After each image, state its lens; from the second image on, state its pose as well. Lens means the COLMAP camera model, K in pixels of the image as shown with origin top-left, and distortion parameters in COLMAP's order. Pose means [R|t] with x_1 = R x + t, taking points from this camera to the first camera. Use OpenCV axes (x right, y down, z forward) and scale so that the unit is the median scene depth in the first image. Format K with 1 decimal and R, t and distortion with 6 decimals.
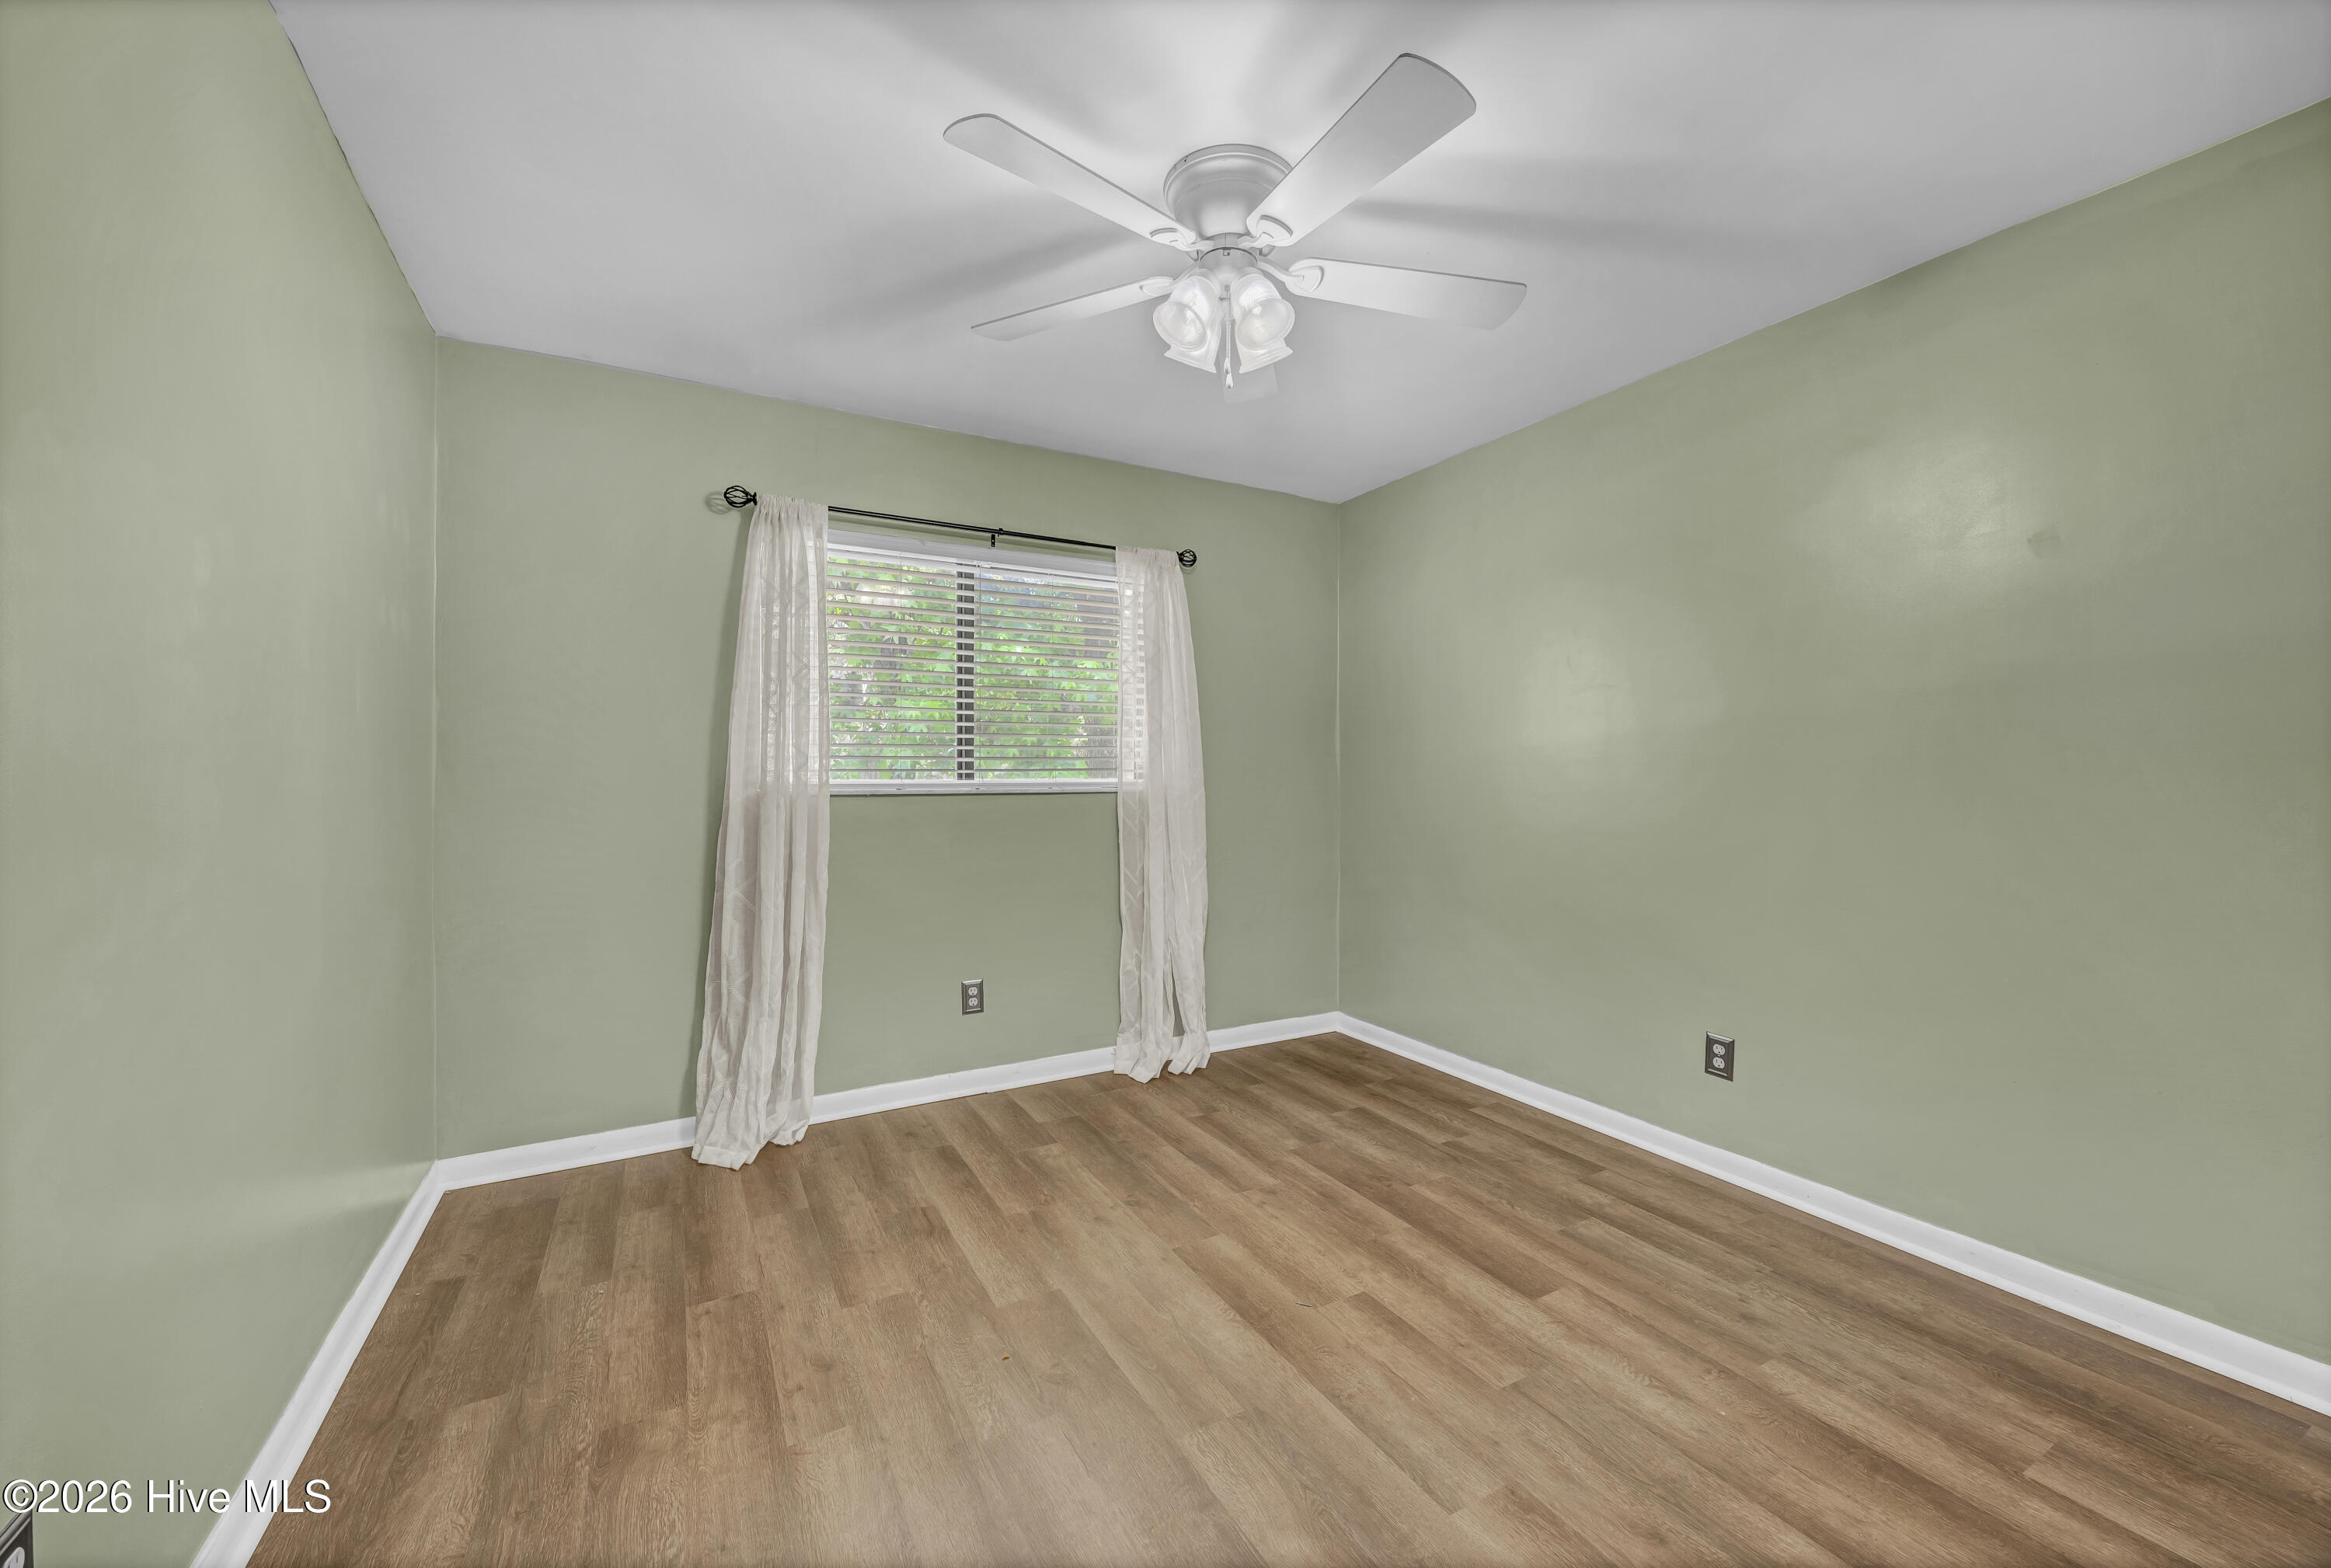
lens RADIAL K [[909.7, 0, 1182.7], [0, 909.7, 782.4], [0, 0, 1]] dist [-0.000174, 0.000147]
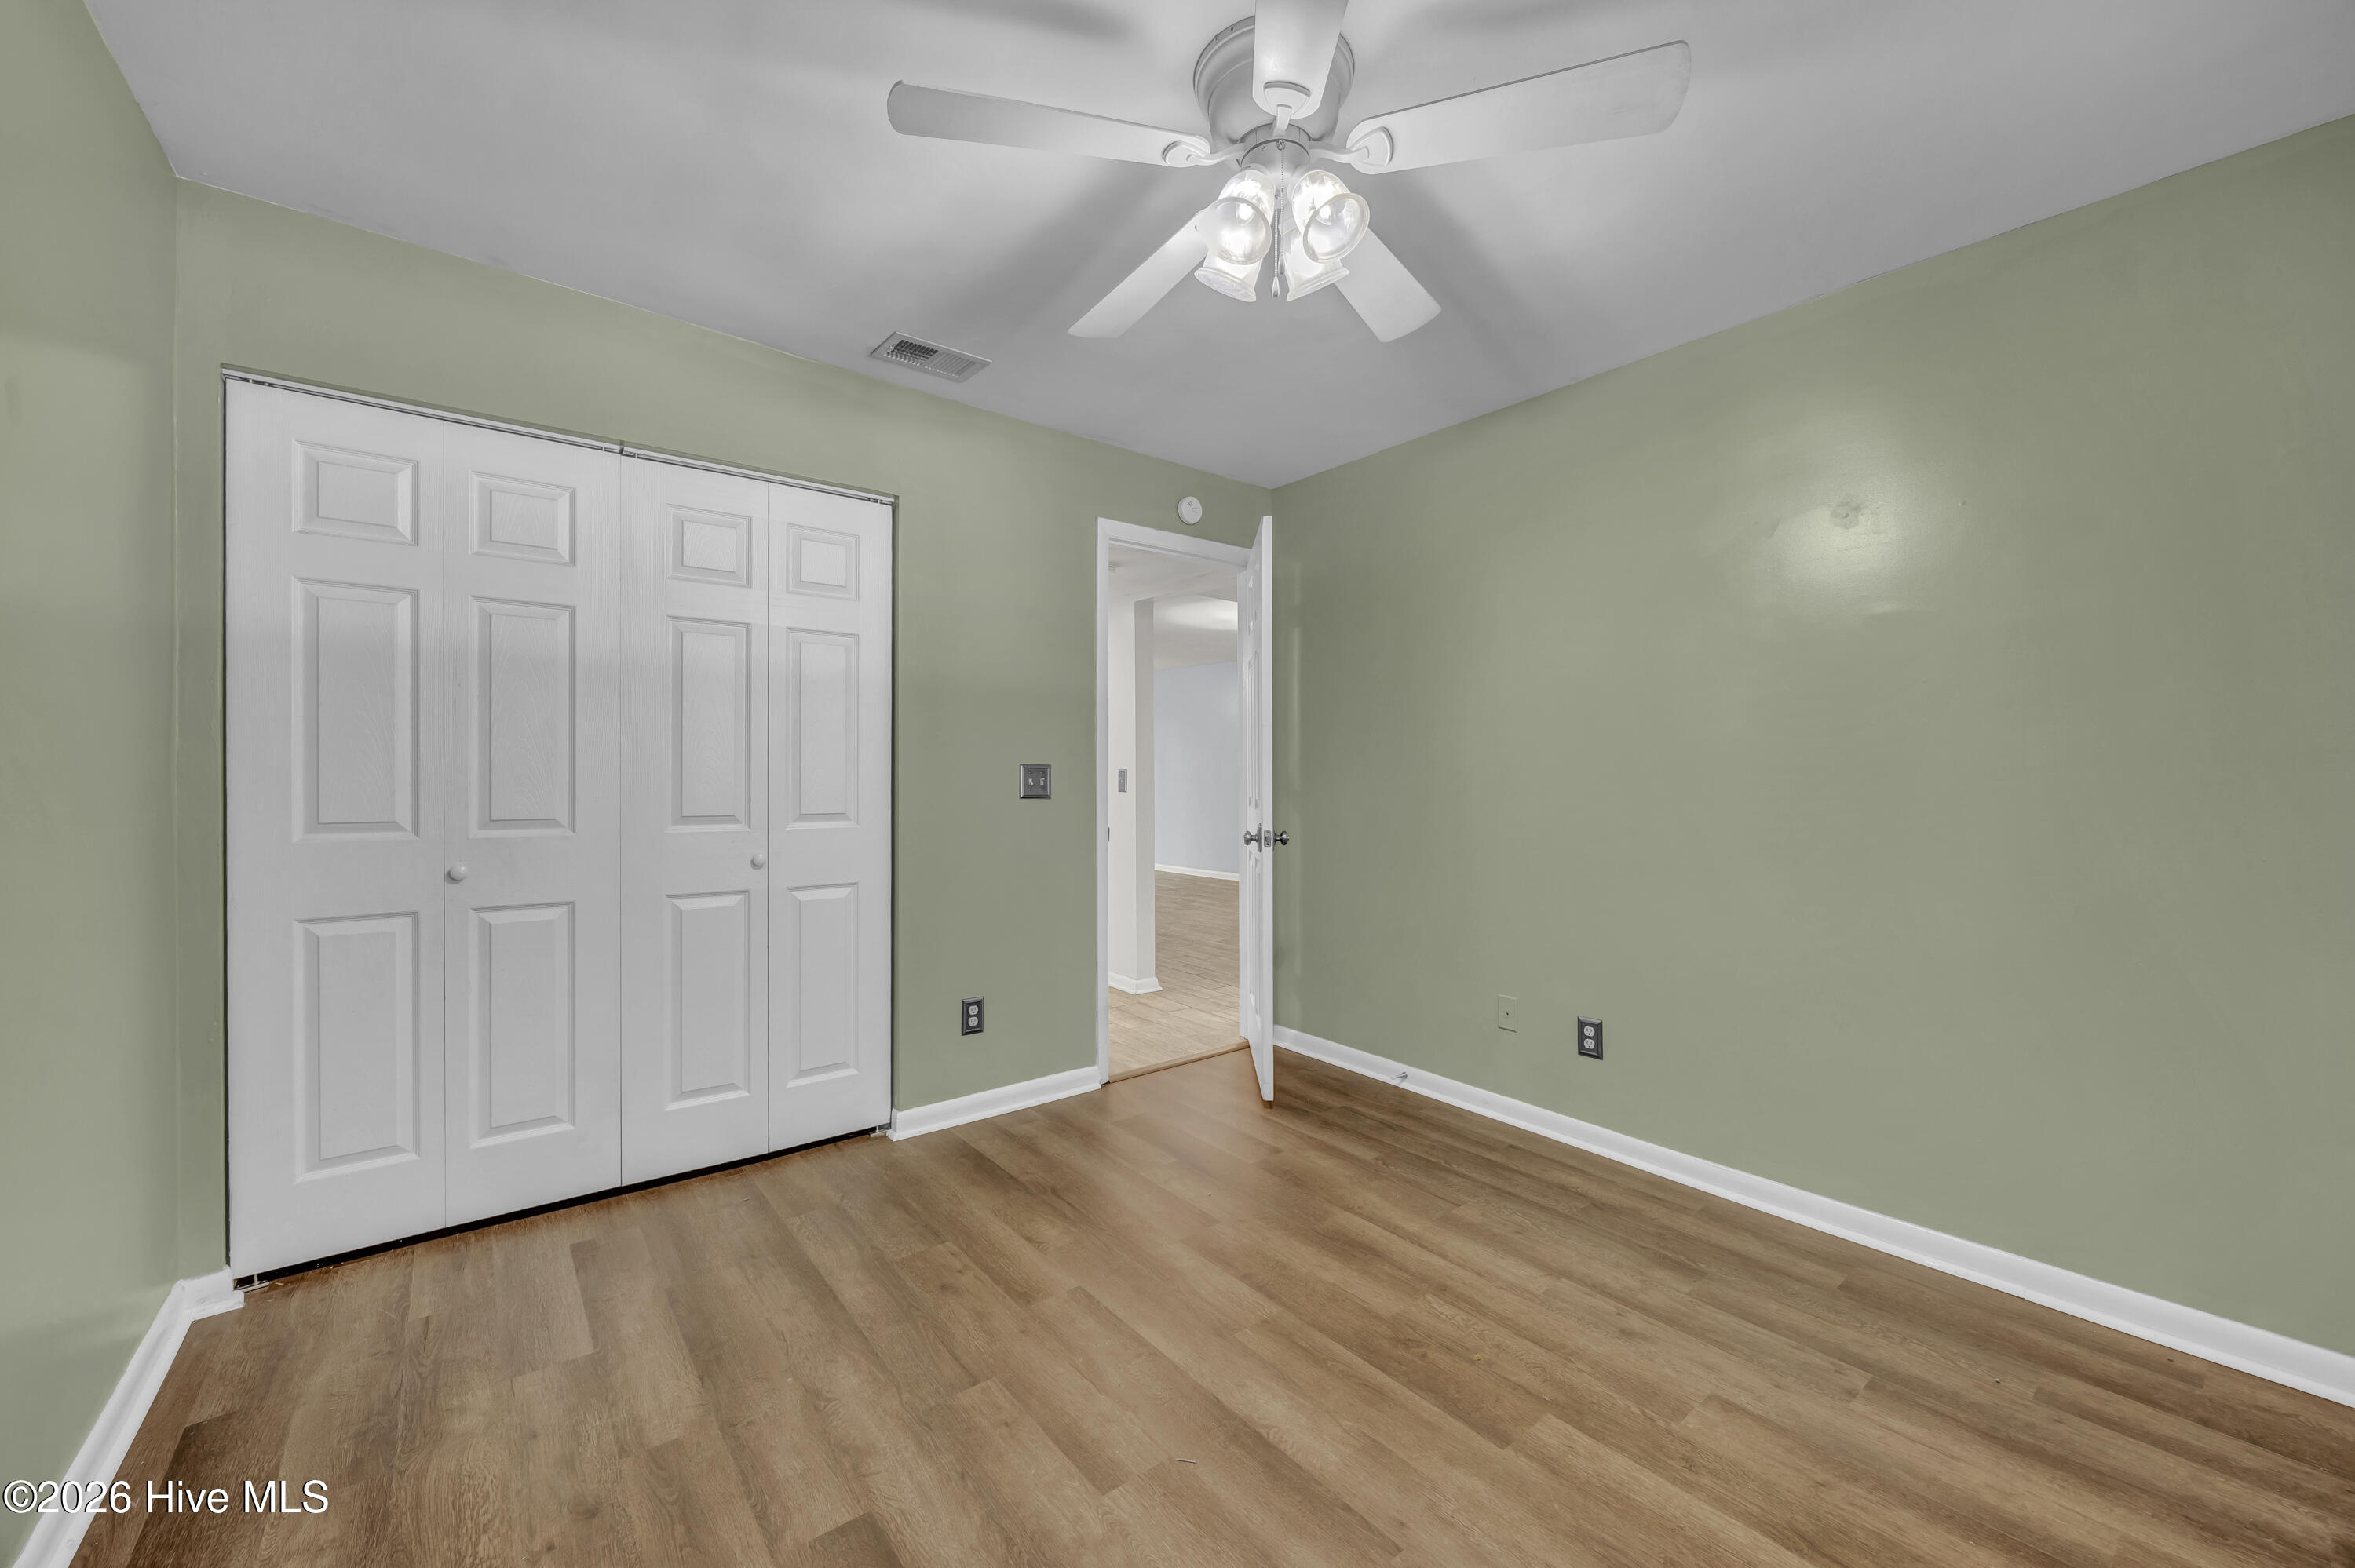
lens RADIAL K [[910.1, 0, 1177.5], [0, 910.1, 784.0], [0, 0, 1]] dist [-0.000986, 0.000150]
pose [[-0.988648, 0.002348, -0.150229, 0.206968], [-0.000454, 0.999827, 0.018615, -0.012721], [0.150247, 0.018472, -0.988476, 1.423280]]
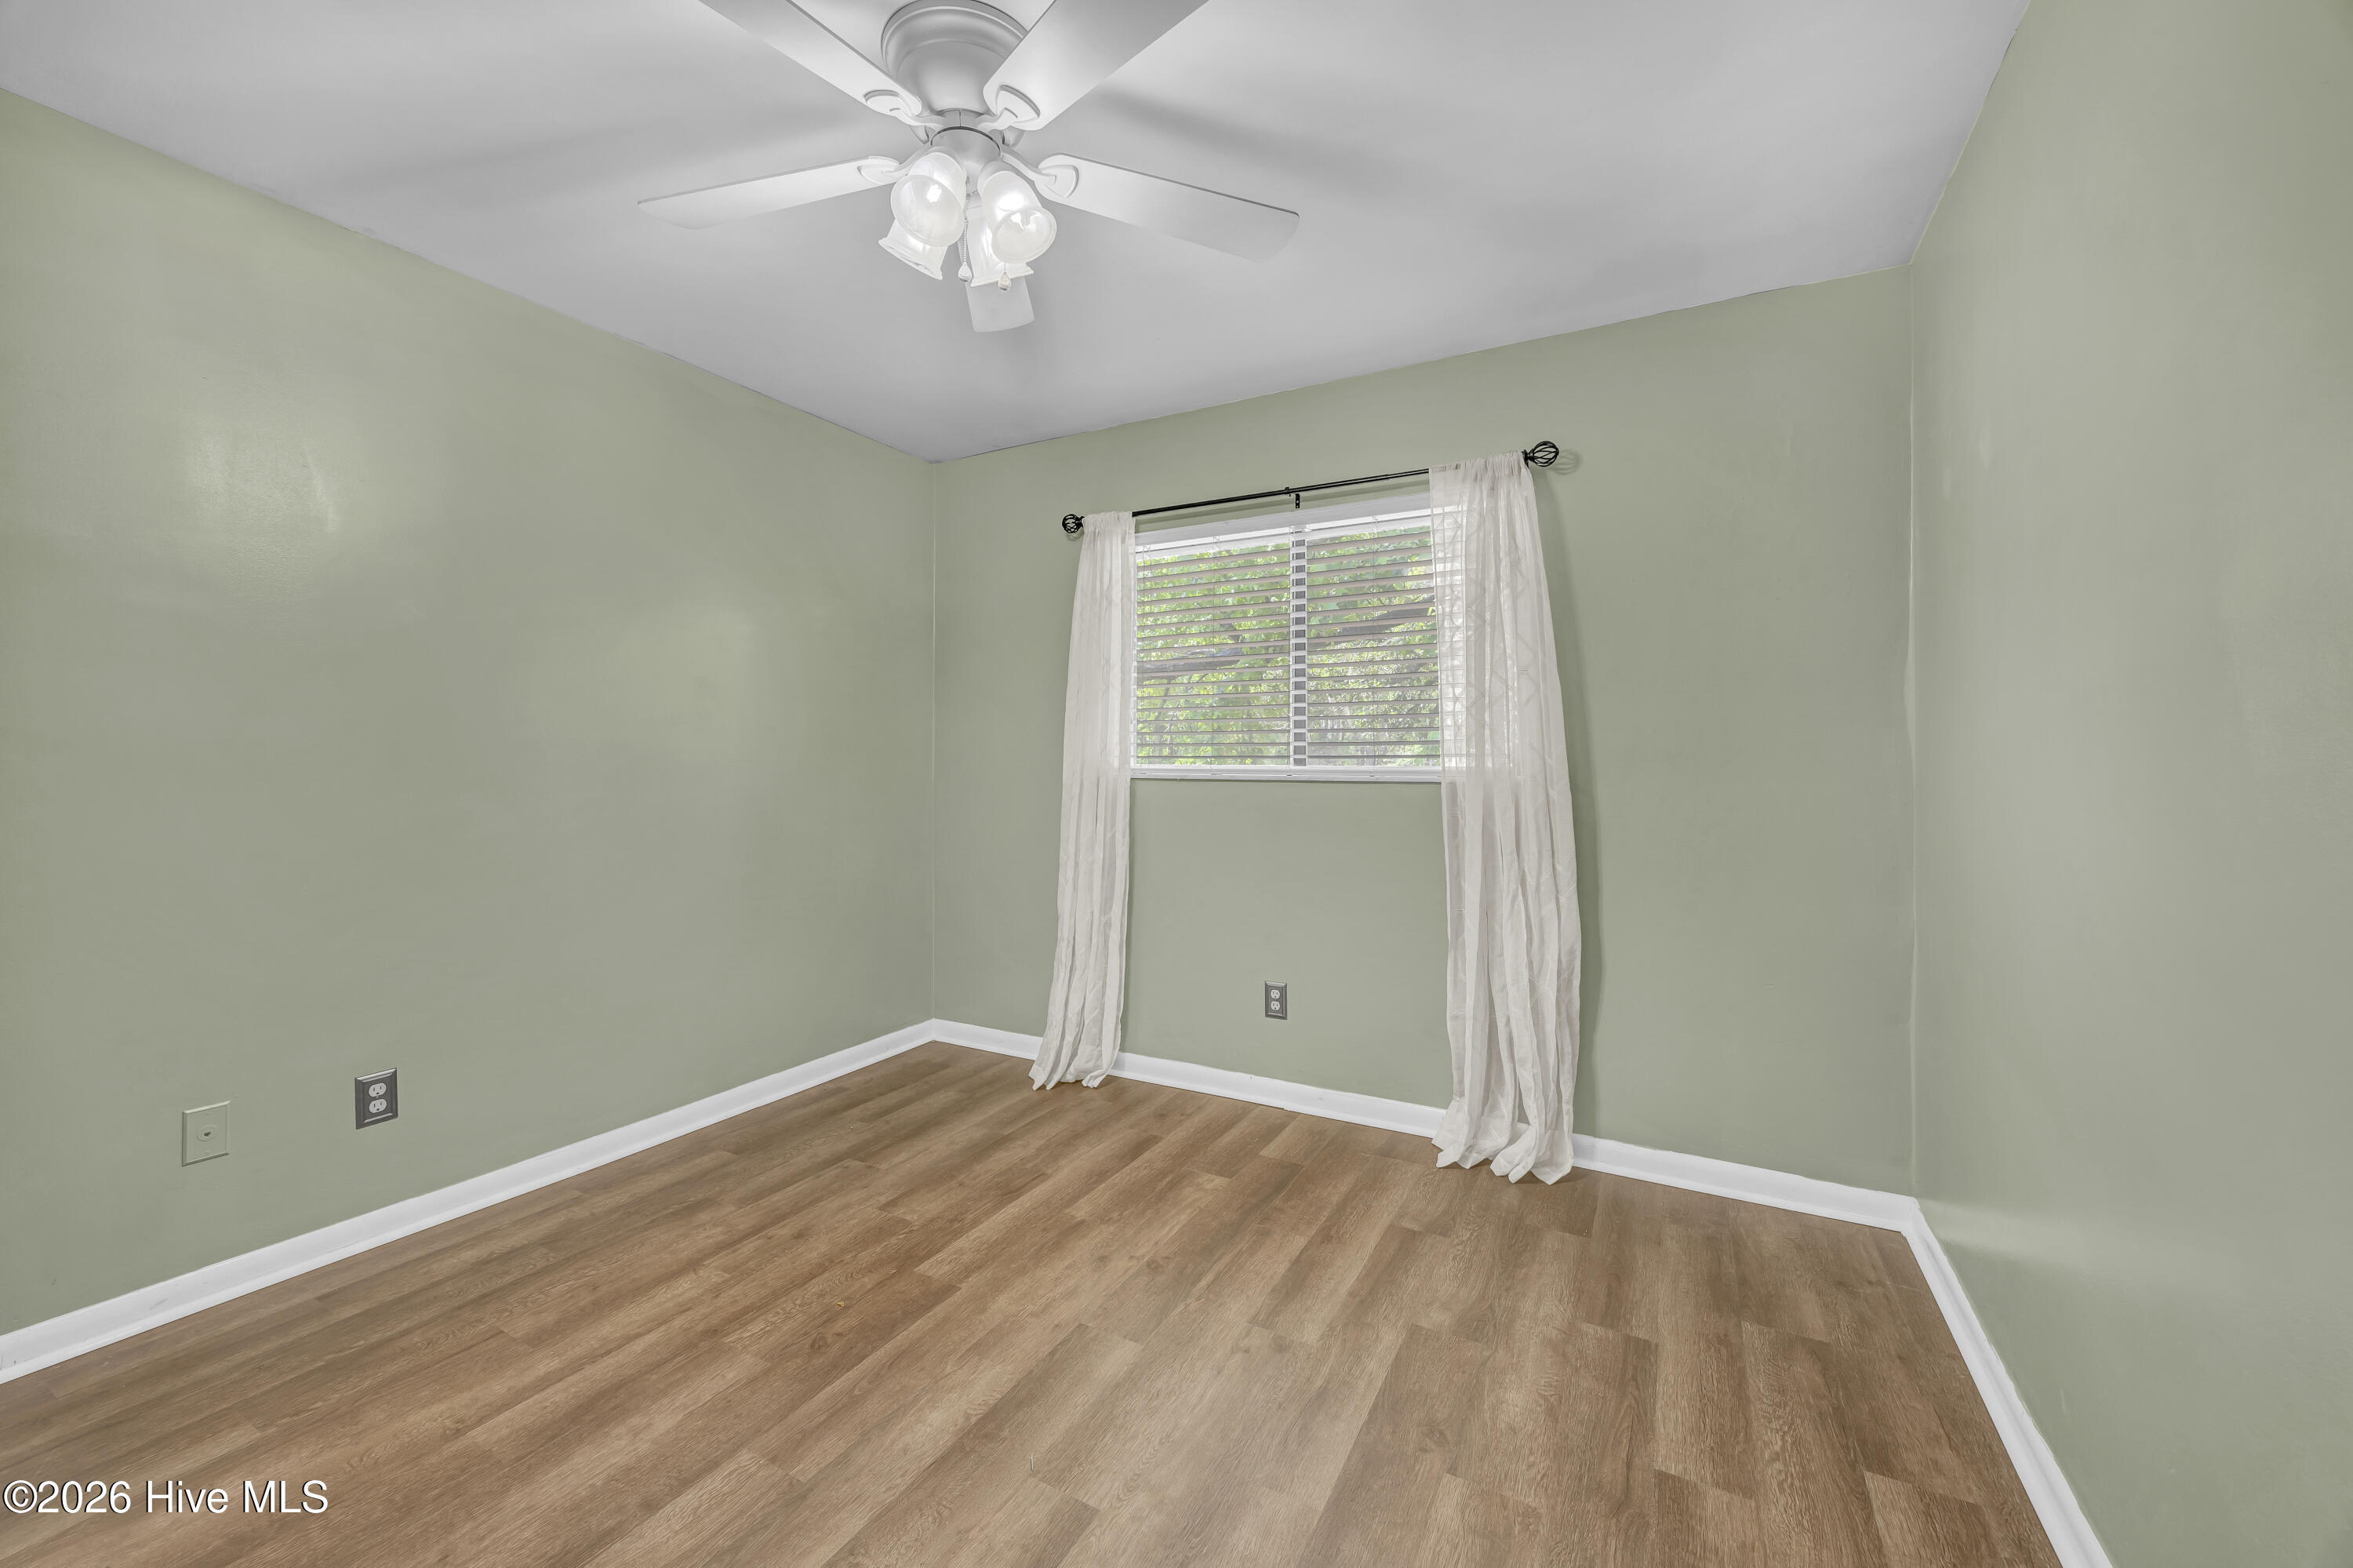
lens RADIAL K [[909.5, 0, 1176.5], [0, 909.5, 784.0], [0, 0, 1]] dist [-0.000986, 0.000150]
pose [[0.522340, 0.023394, -0.852416, 0.670611], [-0.011372, 0.999726, 0.020468, -0.004424], [0.852662, -0.000998, 0.522463, 0.575017]]
